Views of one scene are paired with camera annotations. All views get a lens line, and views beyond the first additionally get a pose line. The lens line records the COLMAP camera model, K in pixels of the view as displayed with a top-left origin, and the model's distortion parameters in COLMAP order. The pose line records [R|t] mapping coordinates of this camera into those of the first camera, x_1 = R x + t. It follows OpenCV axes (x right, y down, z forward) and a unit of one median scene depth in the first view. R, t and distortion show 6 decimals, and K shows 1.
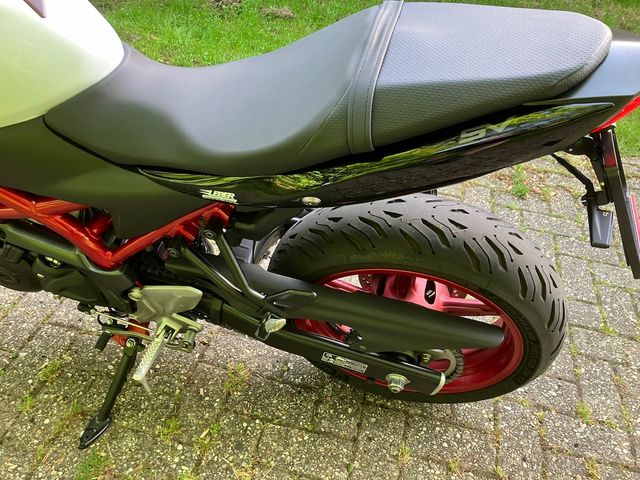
lens RADIAL K [[533.3, 0, 323.1], [0, 533.3, 241.6], [0, 0, 1]] dist [0.003494, 0.007902]
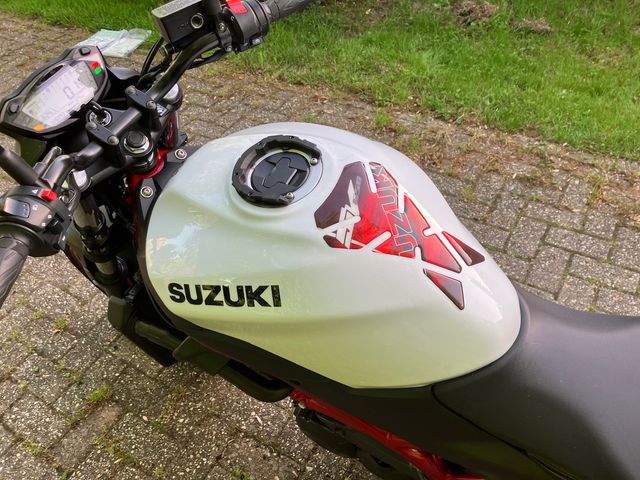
lens RADIAL K [[533.3, 0, 318.0], [0, 533.3, 235.2], [0, 0, 1]] dist [0.003494, 0.007902]
pose [[0.944331, 0.108827, -0.310477, -0.121169], [-0.084475, 0.992273, 0.090870, -0.149882], [0.317967, -0.059584, 0.946228, 0.021341]]
